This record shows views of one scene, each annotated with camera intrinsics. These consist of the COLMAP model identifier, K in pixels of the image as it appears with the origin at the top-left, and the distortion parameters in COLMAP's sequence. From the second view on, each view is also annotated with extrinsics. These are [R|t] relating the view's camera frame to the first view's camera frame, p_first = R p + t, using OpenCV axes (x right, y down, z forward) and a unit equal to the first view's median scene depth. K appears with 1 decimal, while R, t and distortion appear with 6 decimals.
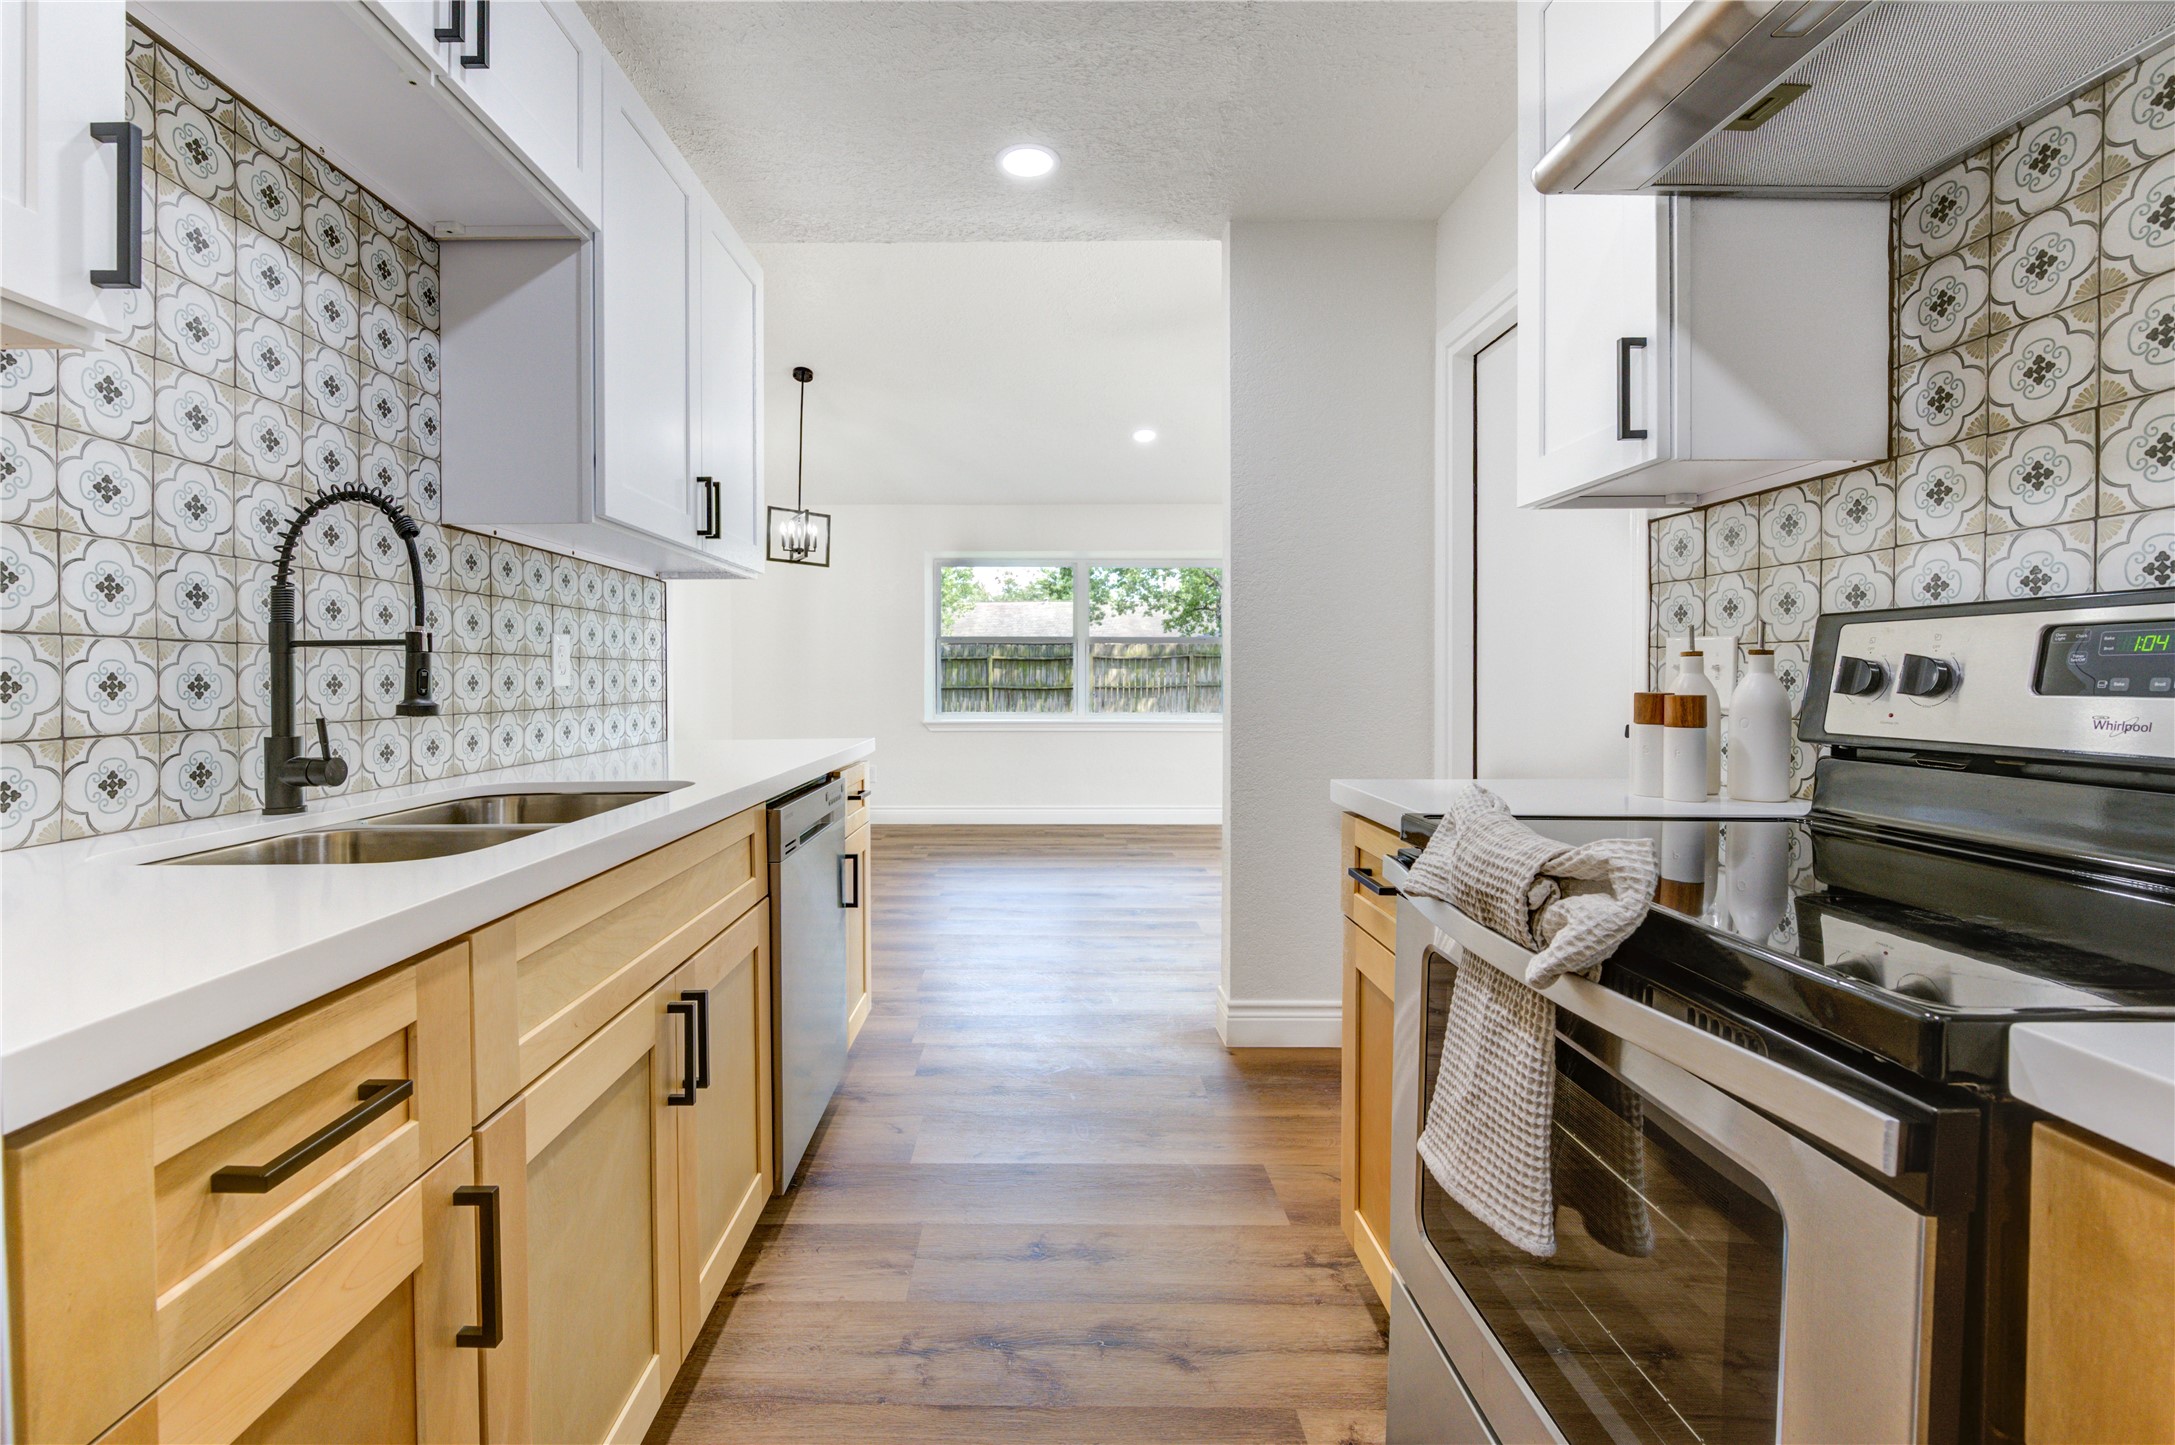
lens RADIAL K [[921.4, 0, 1032.5], [0, 921.4, 689.0], [0, 0, 1]] dist [-0.002738, -0.003112]
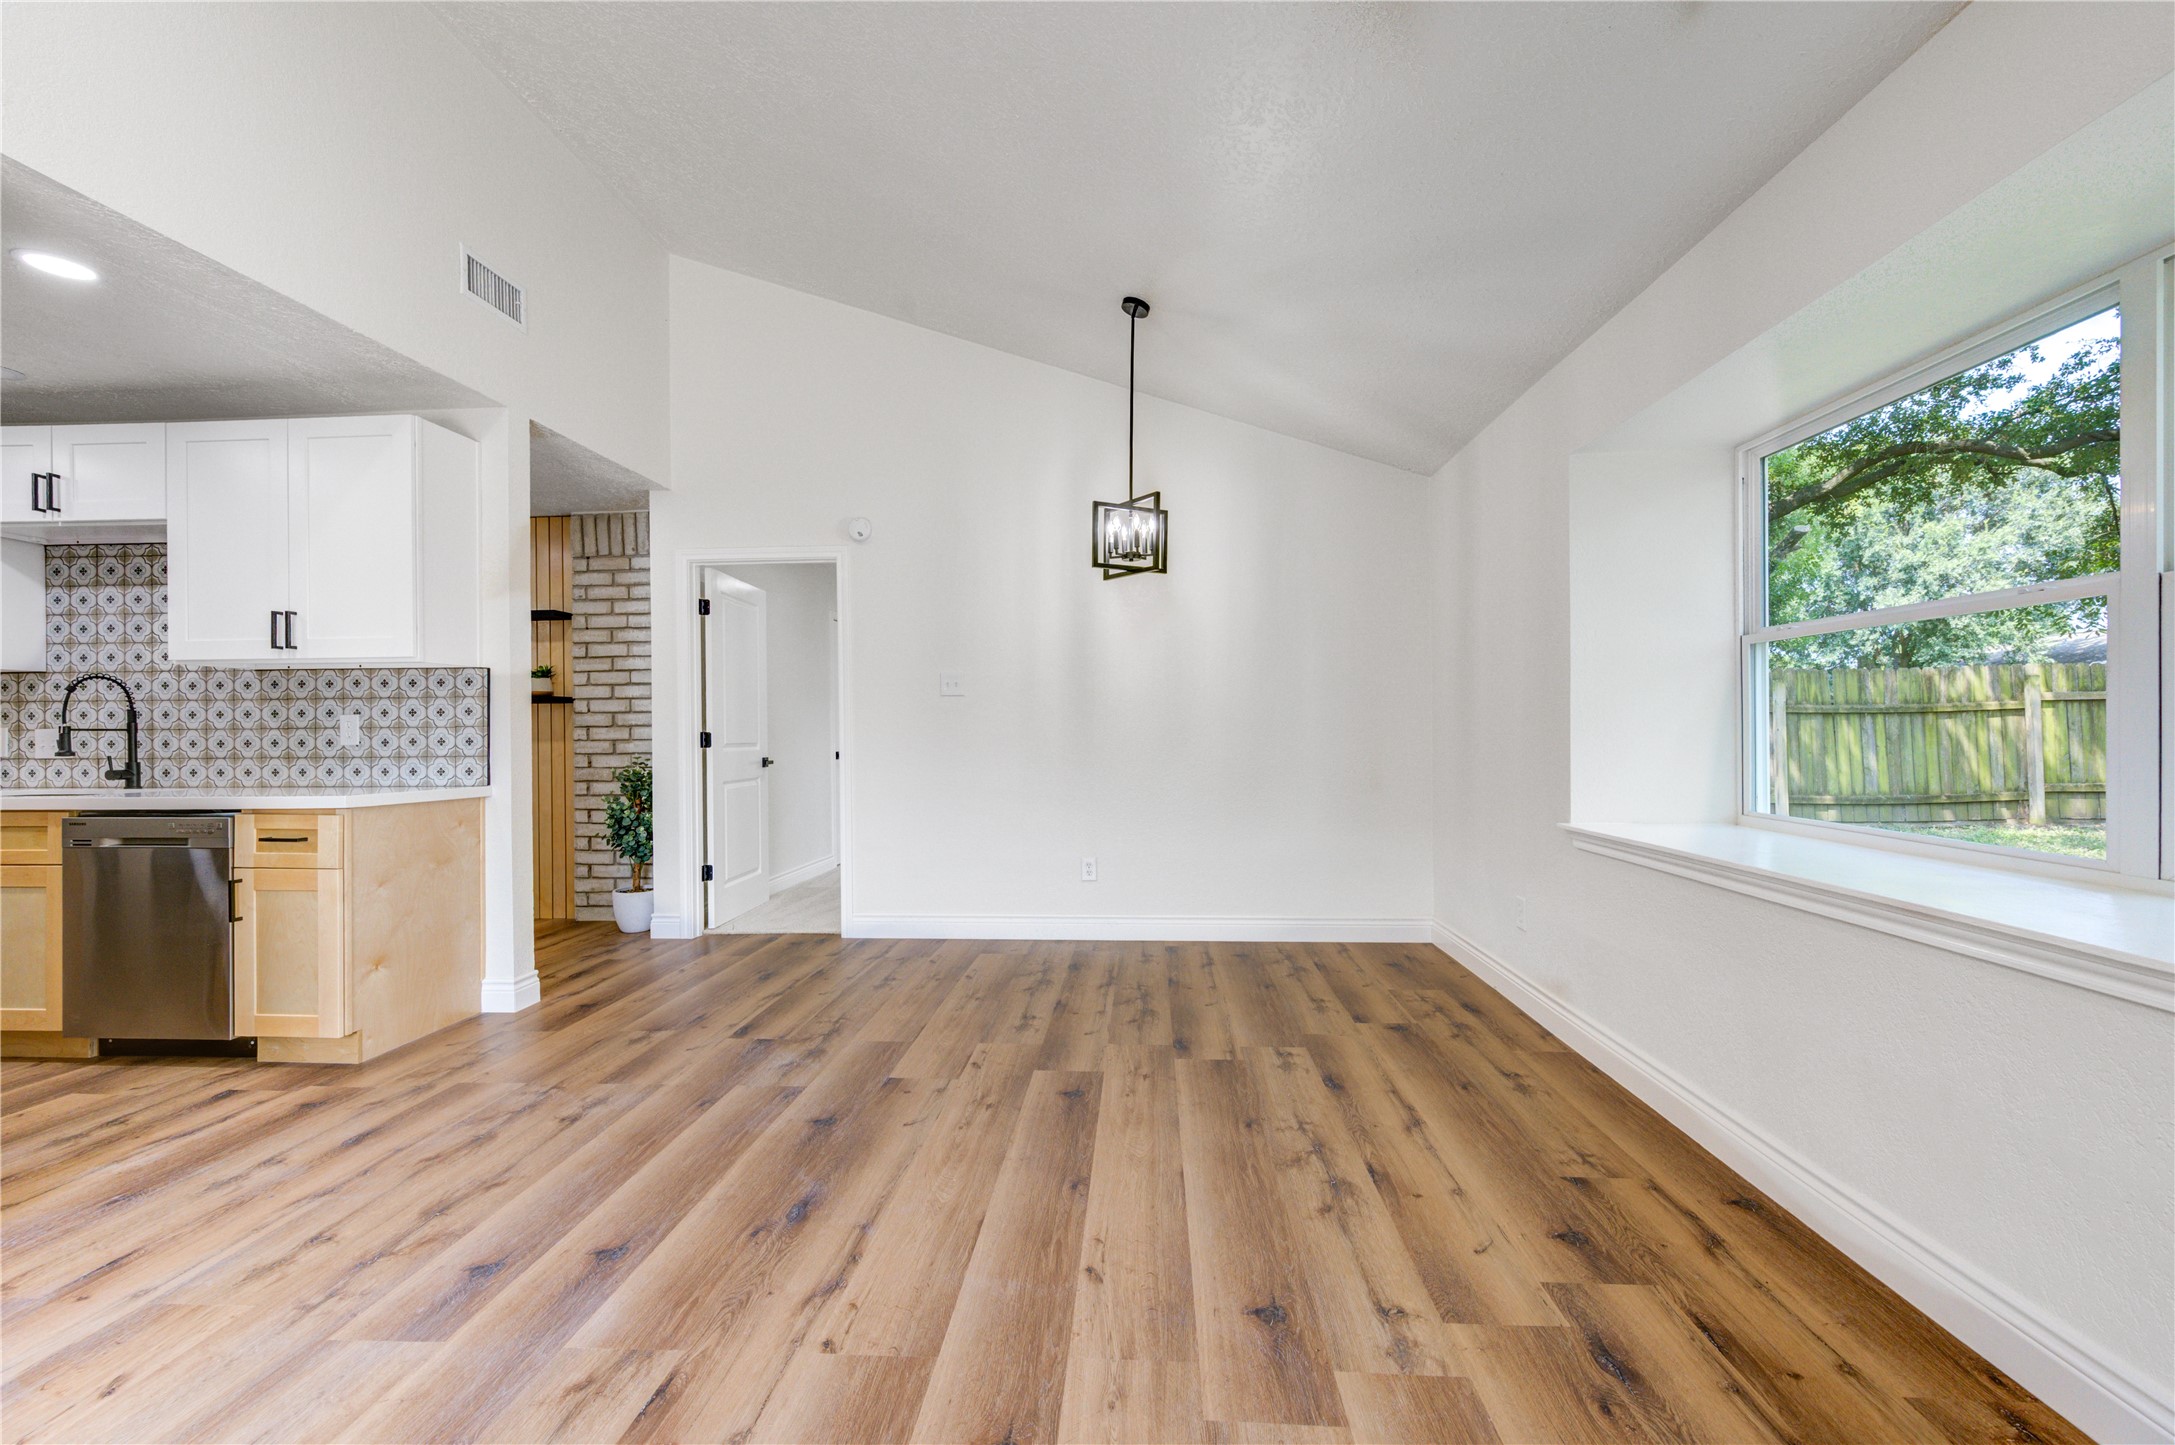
lens RADIAL K [[873.4, 0, 1112.4], [0, 873.4, 735.1], [0, 0, 1]] dist [-0.010276, 0.000089]
pose [[-0.039991, 0.008935, -0.999160, 1.558580], [-0.003029, 0.999954, 0.009063, -0.060799], [0.999195, 0.003389, -0.039962, 3.713948]]
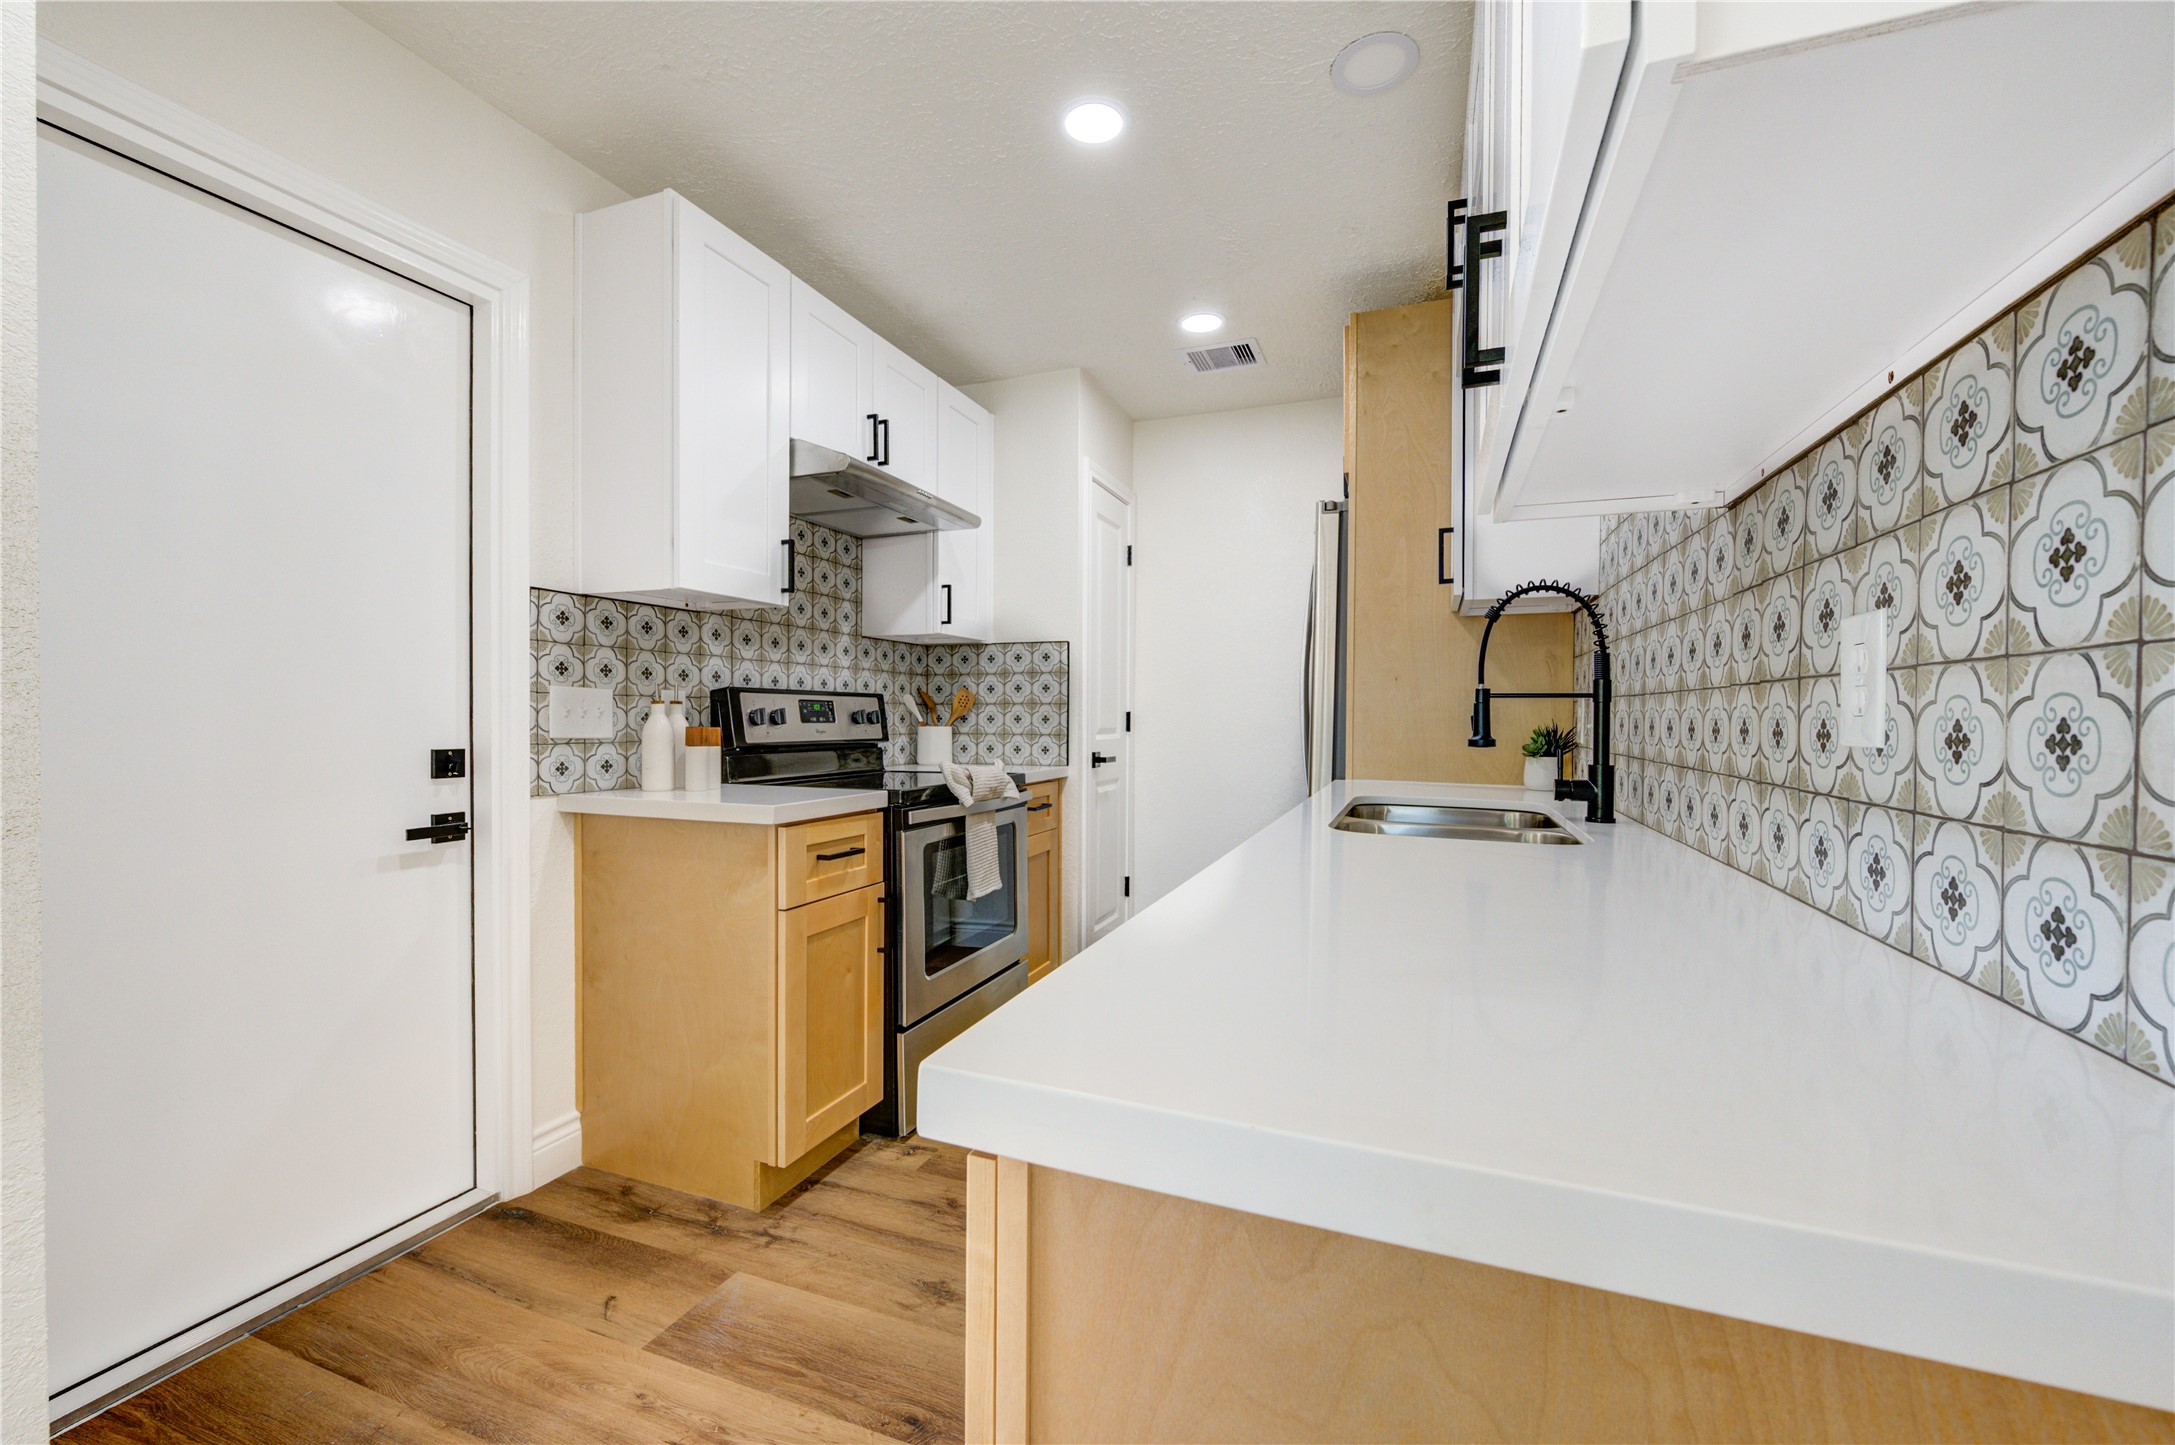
lens RADIAL K [[878.3, 0, 1099.8], [0, 878.3, 726.9], [0, 0, 1]] dist [-0.000339, -0.000178]
pose [[-0.940029, -0.007450, 0.341014, -0.503705], [0.000225, 0.999748, 0.022461, -0.030133], [-0.341095, 0.021191, -0.939790, 2.178023]]
